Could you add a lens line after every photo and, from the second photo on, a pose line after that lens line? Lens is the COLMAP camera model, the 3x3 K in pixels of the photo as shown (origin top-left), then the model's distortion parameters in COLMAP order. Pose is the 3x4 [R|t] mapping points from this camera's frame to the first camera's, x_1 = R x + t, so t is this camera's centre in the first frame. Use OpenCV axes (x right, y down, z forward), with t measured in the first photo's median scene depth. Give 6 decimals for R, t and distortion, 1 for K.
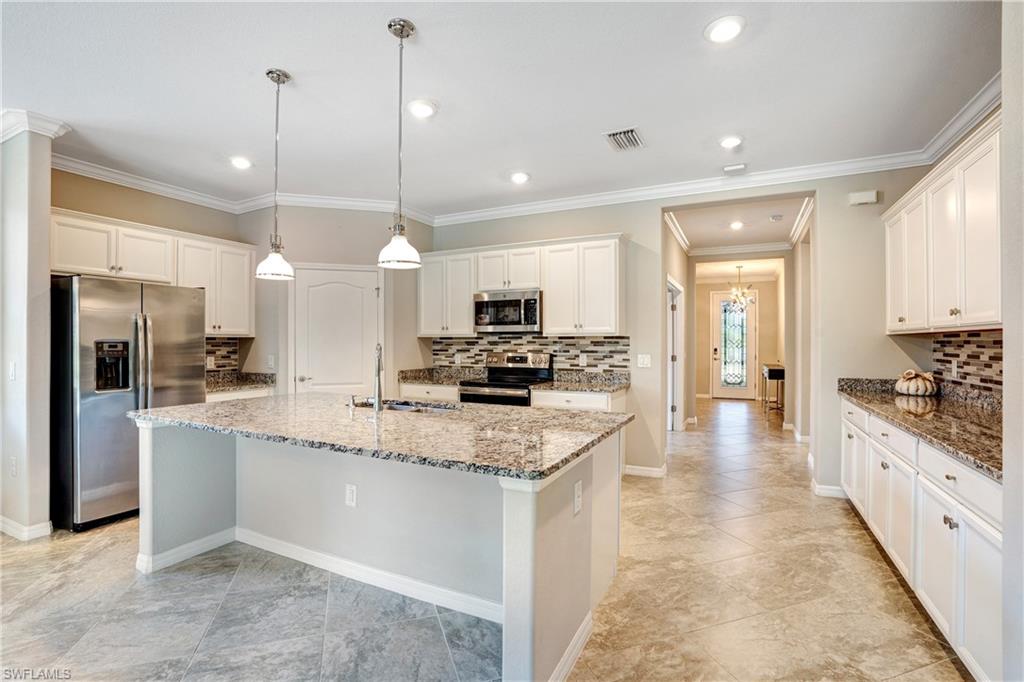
lens RADIAL K [[477.6, 0, 522.9], [0, 477.6, 346.1], [0, 0, 1]] dist [-0.046476, 0.013825]
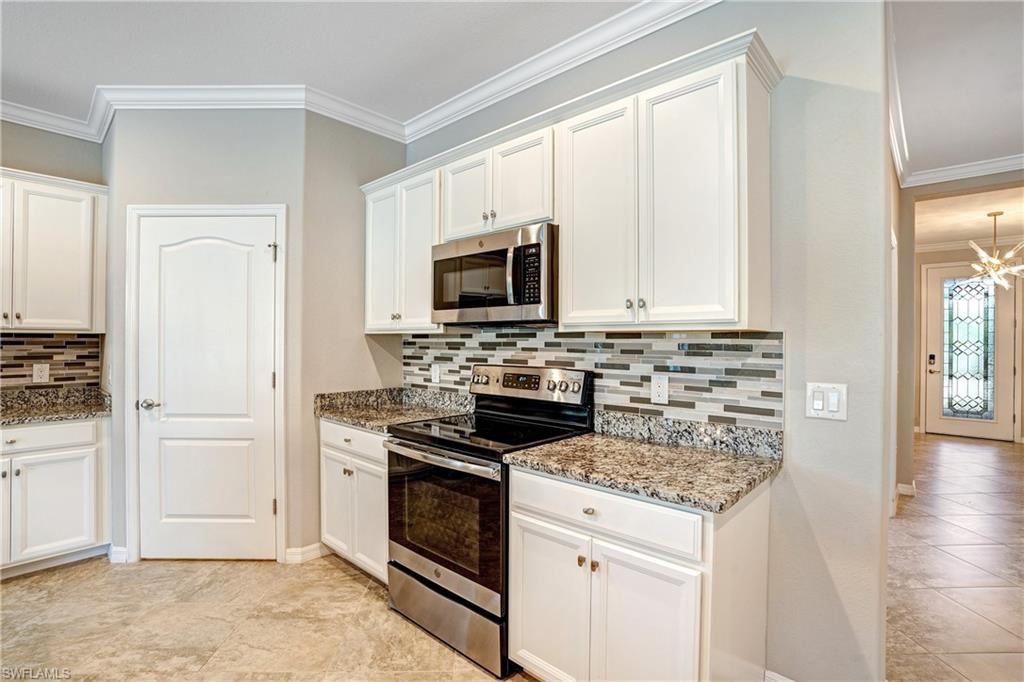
lens RADIAL K [[477.6, 0, 520.0], [0, 477.6, 339.8], [0, 0, 1]] dist [-0.046476, 0.013825]
pose [[0.958674, 0.004832, -0.284465, 0.133566], [-0.008292, 0.999906, -0.010961, -0.008294], [0.284385, 0.012867, 0.958624, 0.595607]]
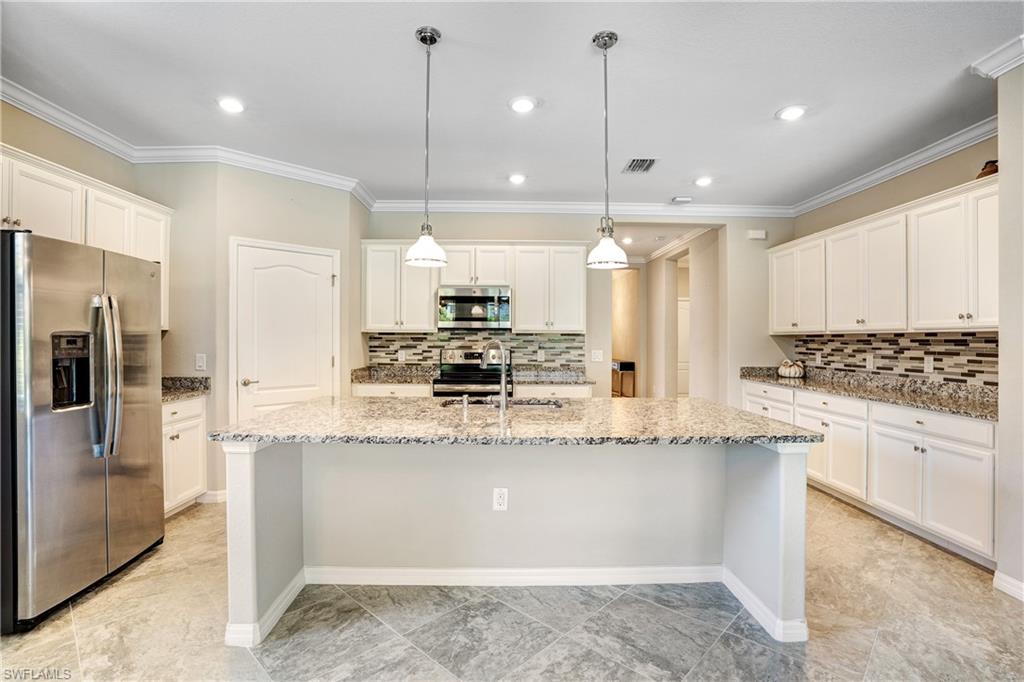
lens RADIAL K [[477.6, 0, 517.7], [0, 477.6, 346.8], [0, 0, 1]] dist [-0.046476, 0.013825]
pose [[0.883034, -0.001953, 0.469306, -0.443957], [-0.001770, 0.999970, 0.007493, 0.001399], [-0.469307, -0.007447, 0.883004, 0.081496]]
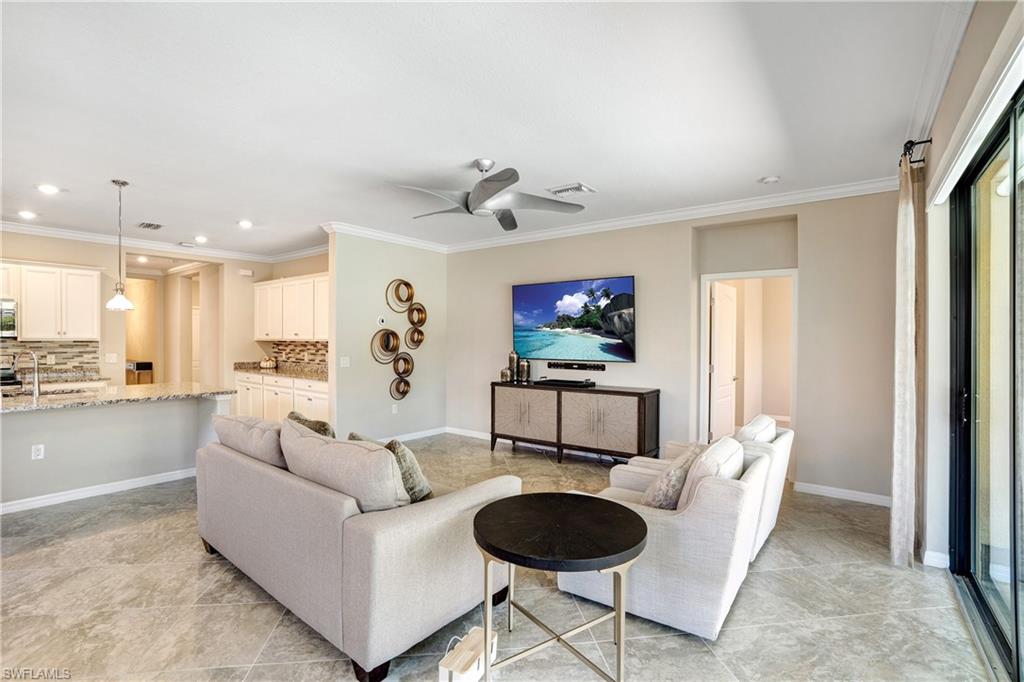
lens RADIAL K [[477.6, 0, 503.7], [0, 477.6, 339.1], [0, 0, 1]] dist [-0.046476, 0.013825]
pose [[0.209011, -0.000708, 0.977913, -0.850011], [0.002962, 0.999996, 0.000091, -0.022301], [-0.977909, 0.002878, 0.209012, -0.432480]]
